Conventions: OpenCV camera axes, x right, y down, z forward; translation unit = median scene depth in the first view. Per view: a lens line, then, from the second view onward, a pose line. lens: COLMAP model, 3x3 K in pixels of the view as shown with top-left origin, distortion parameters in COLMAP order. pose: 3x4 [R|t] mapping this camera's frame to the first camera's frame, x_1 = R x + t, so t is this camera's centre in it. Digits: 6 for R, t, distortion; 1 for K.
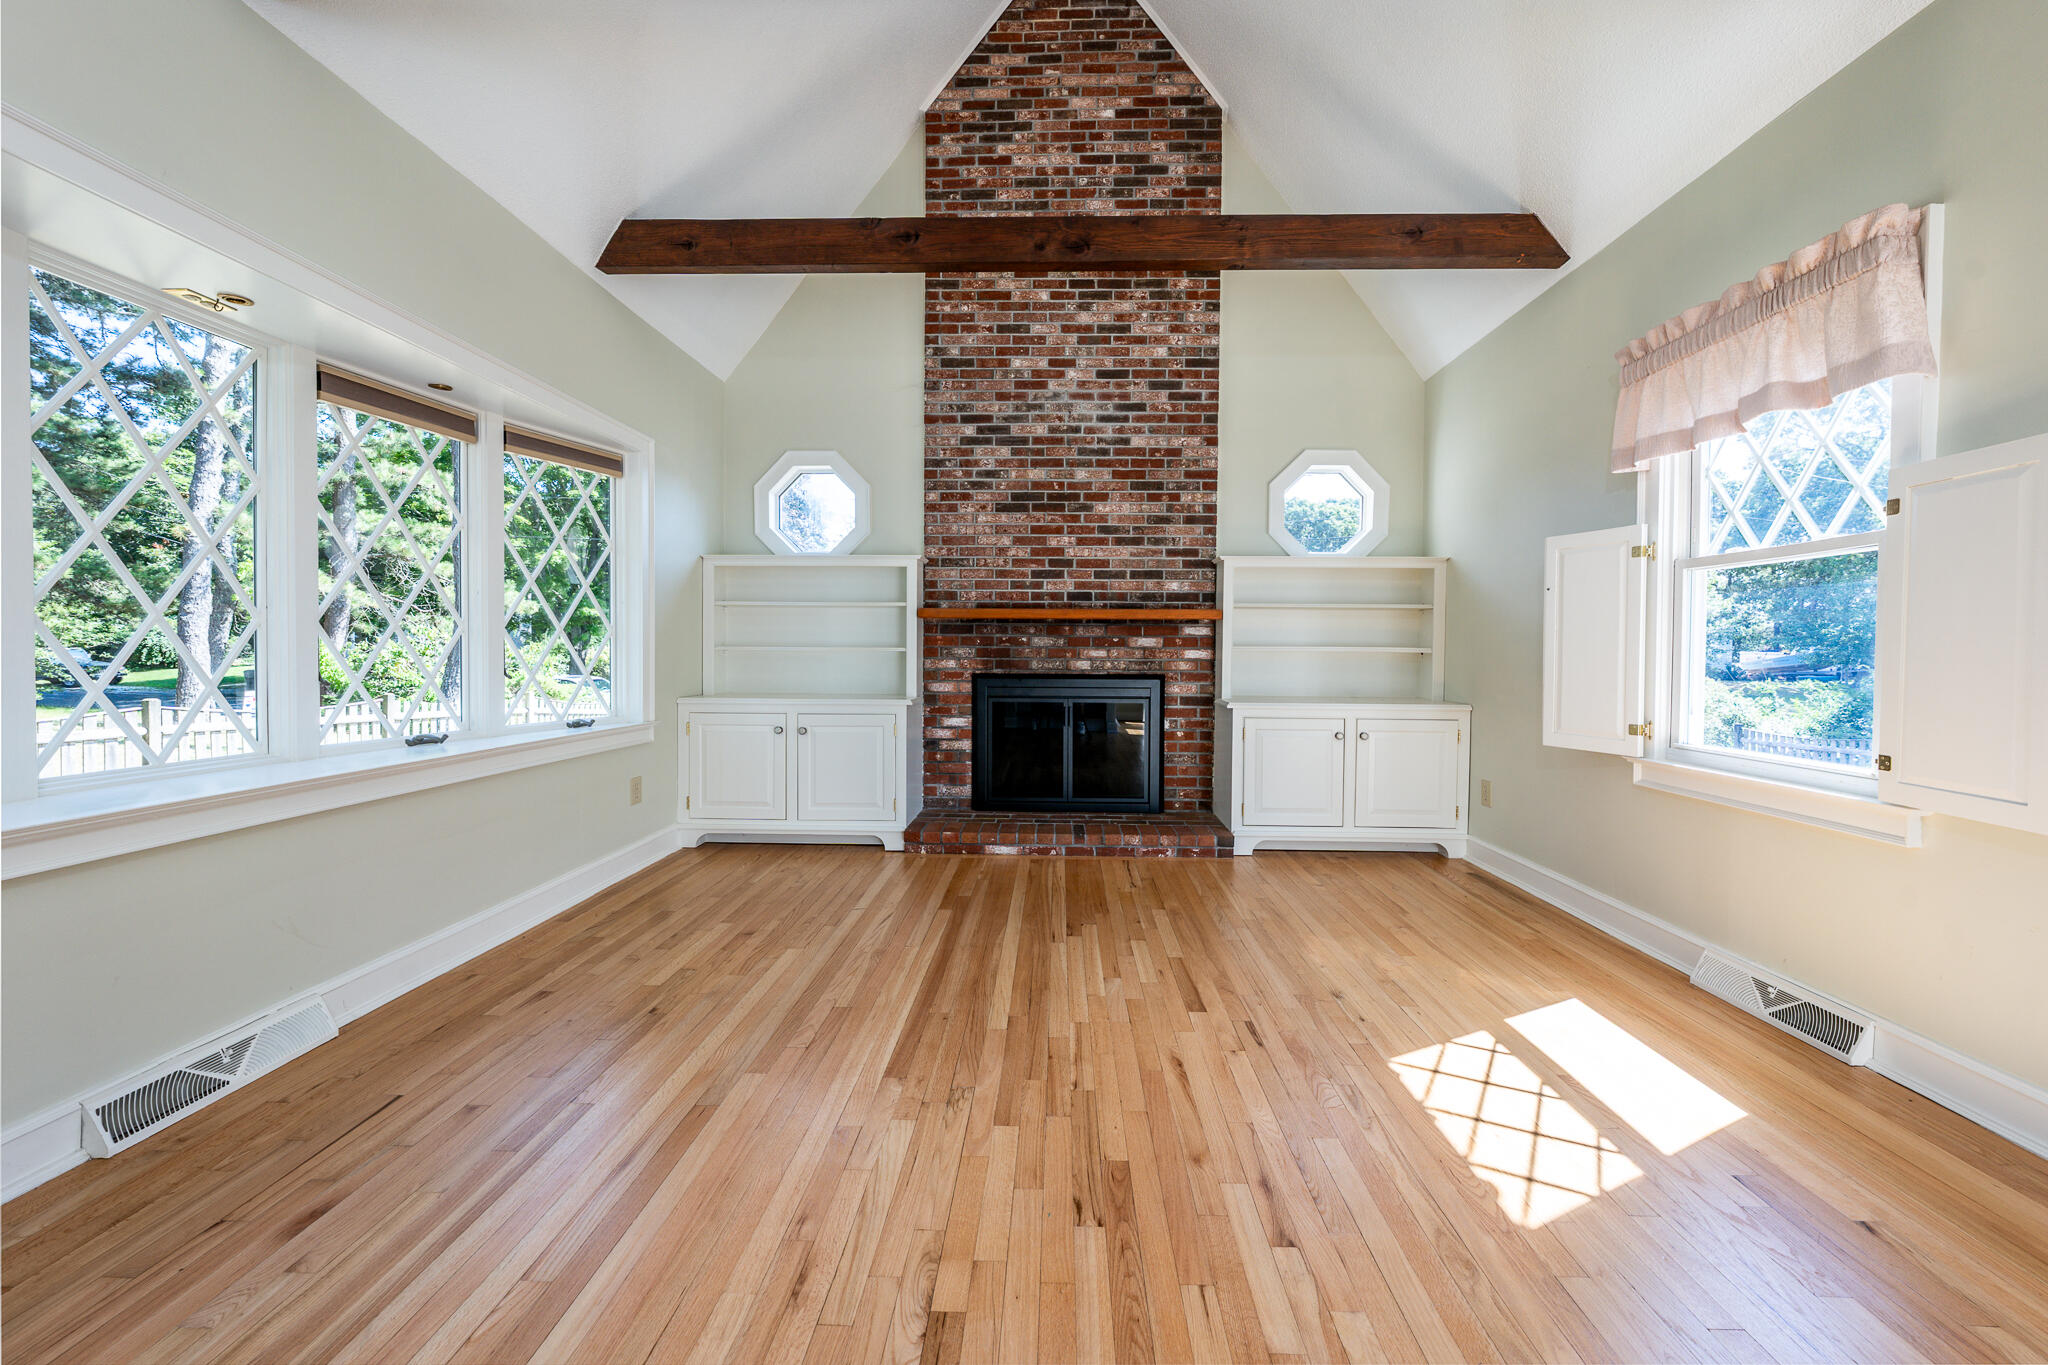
lens RADIAL K [[747.1, 0, 1034.8], [0, 747.1, 663.6], [0, 0, 1]] dist [-0.001493, -0.000250]
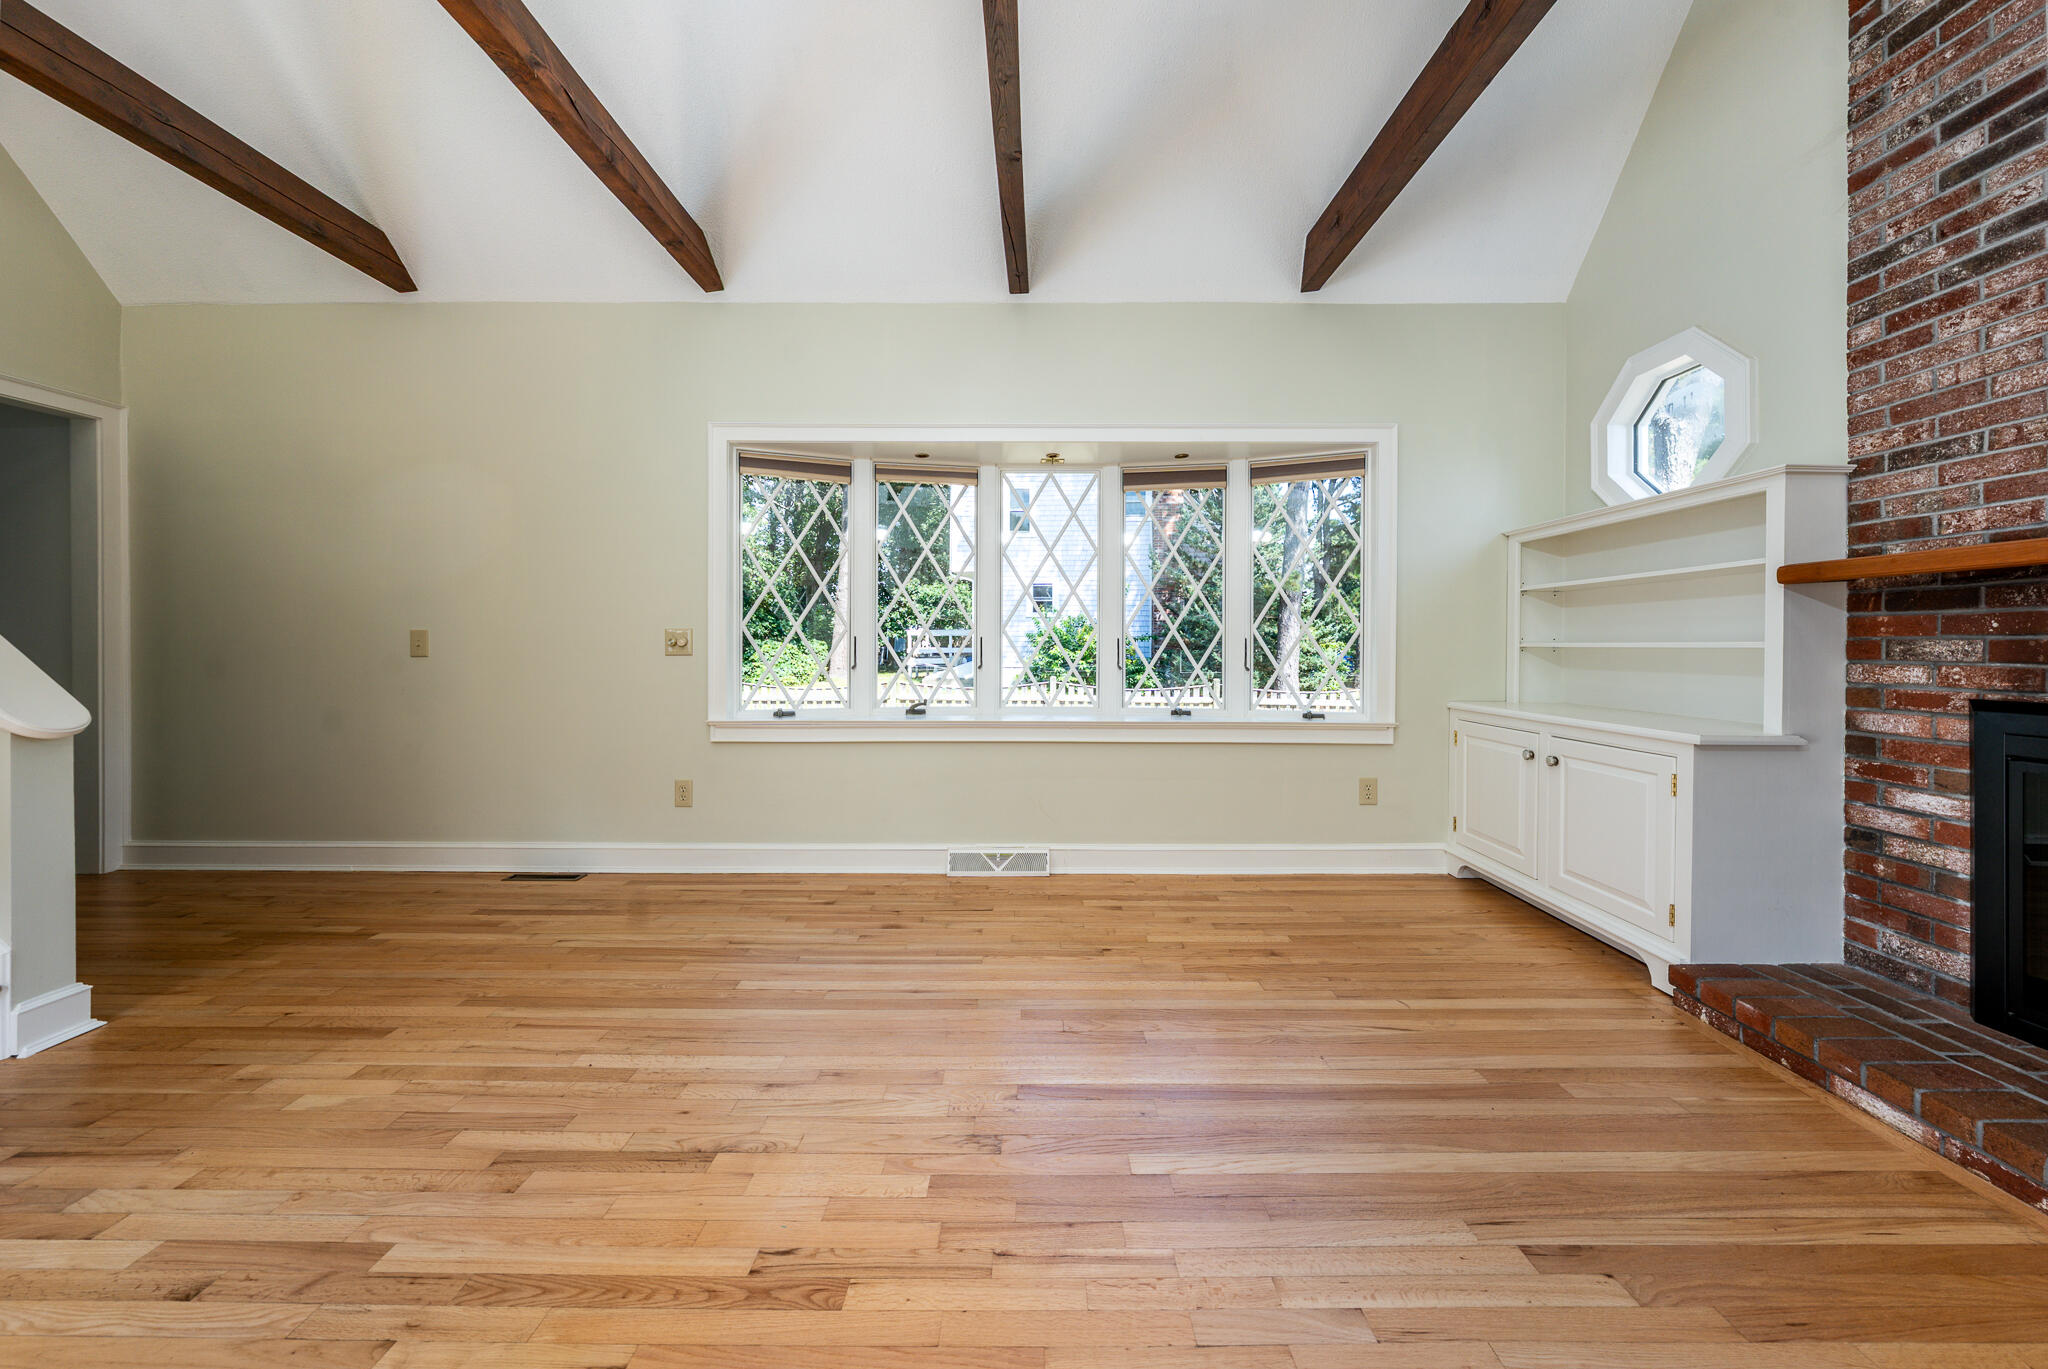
lens RADIAL K [[708.5, 0, 1036.1], [0, 708.5, 649.3], [0, 0, 1]] dist [-0.000872, 0.000009]
pose [[0.036291, -0.001127, -0.999341, 0.309119], [-0.017687, 0.999842, -0.001770, -0.005490], [0.999185, 0.017740, 0.036265, 0.445699]]
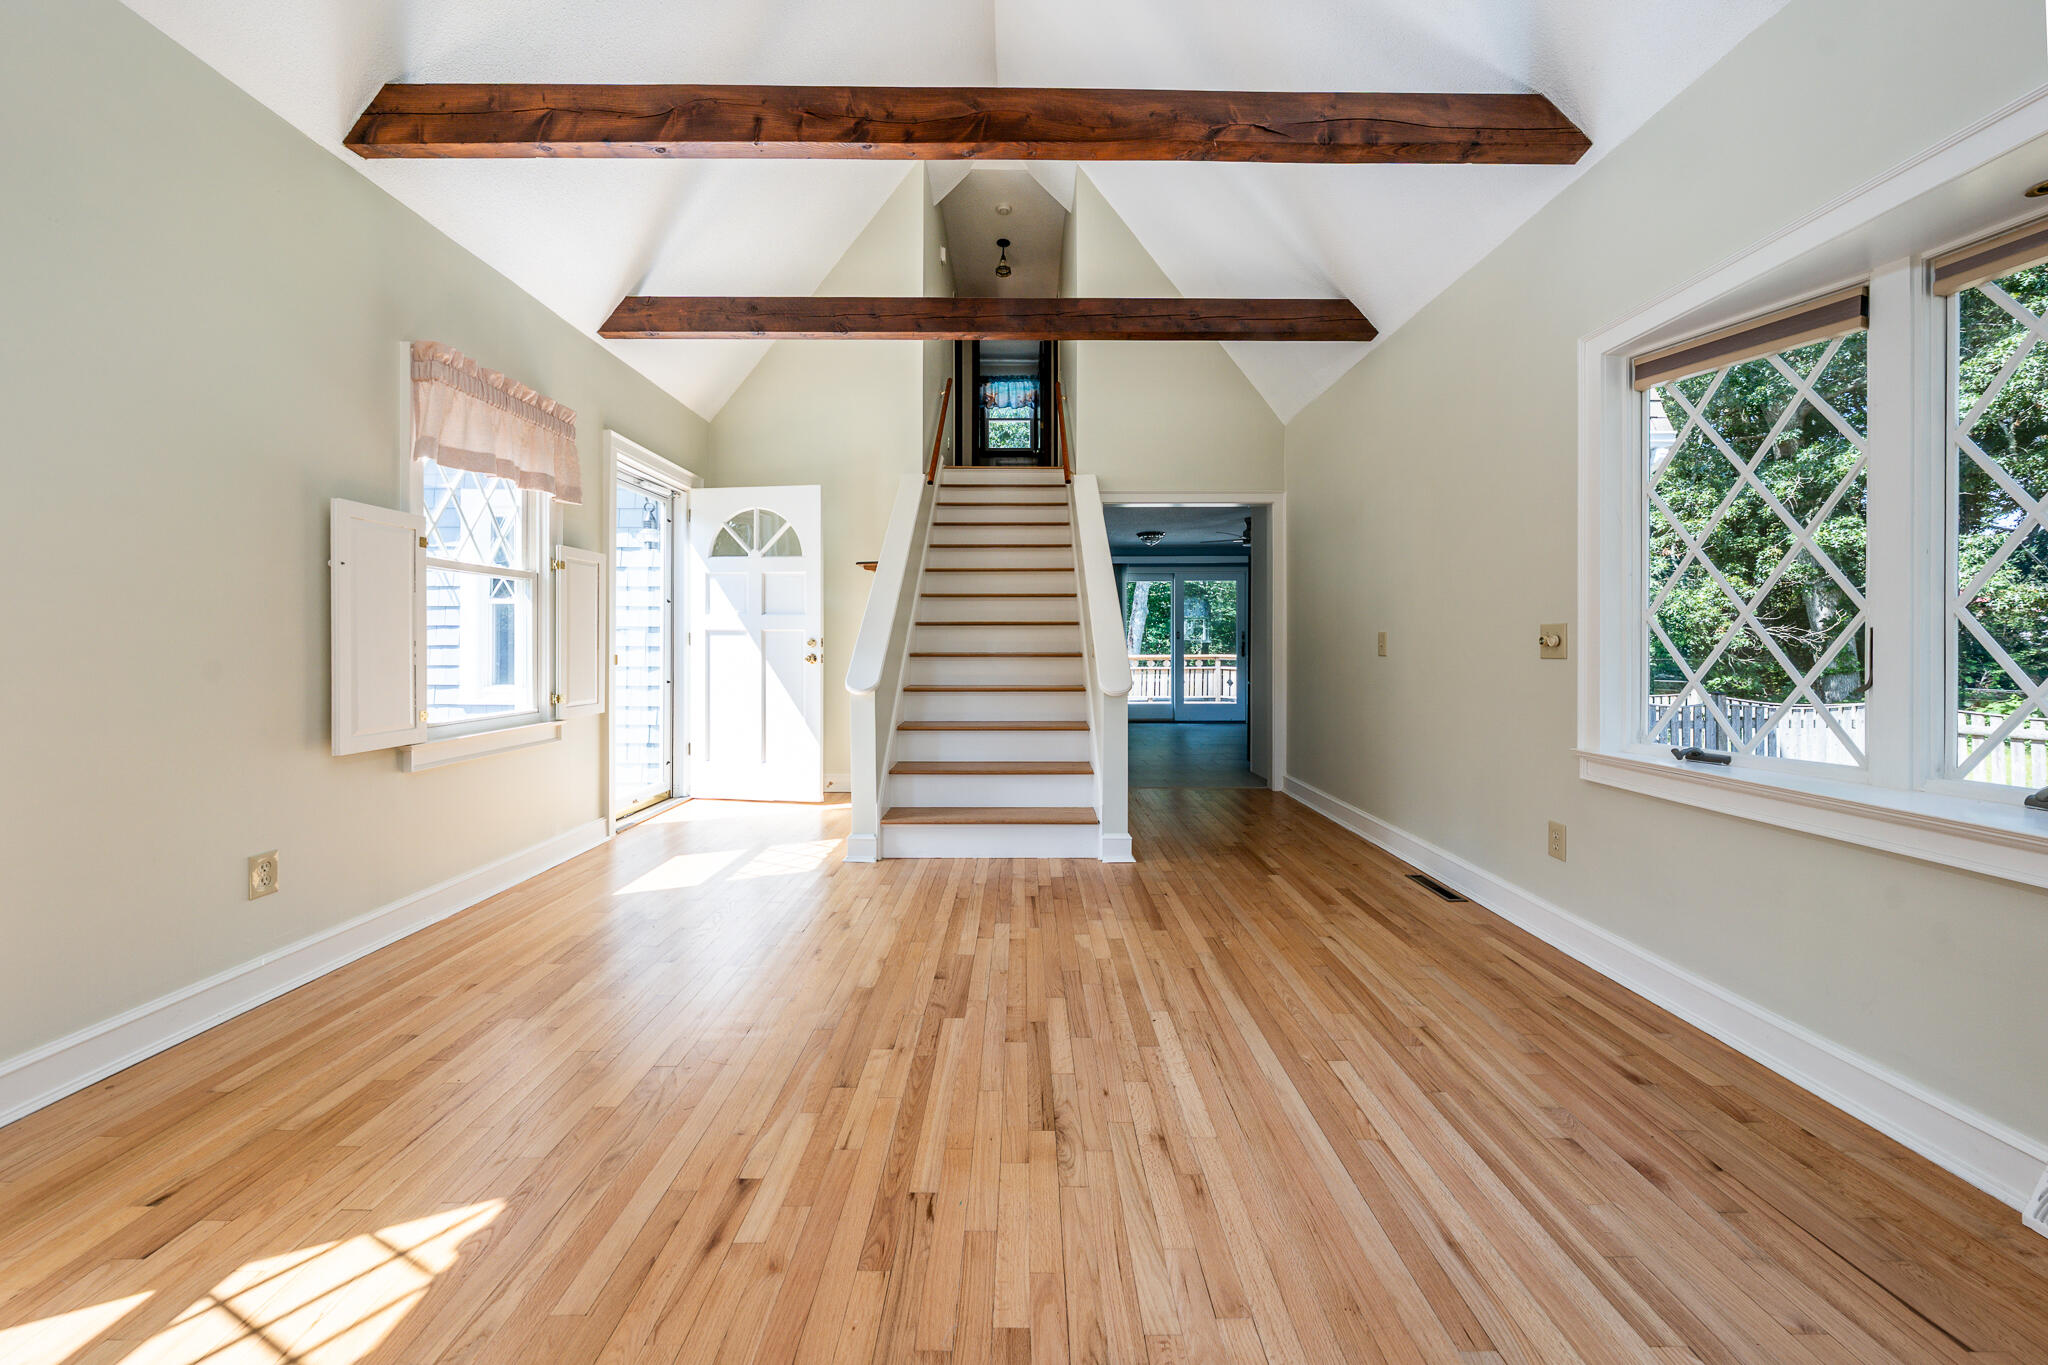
lens RADIAL K [[703.1, 0, 997.5], [0, 703.1, 649.5], [0, 0, 1]] dist [-0.000130, -0.000096]
pose [[-0.999443, -0.005639, -0.032883, -0.017336], [-0.006336, 0.999757, 0.021127, -0.011043], [0.032756, 0.021323, -0.999236, 0.672286]]
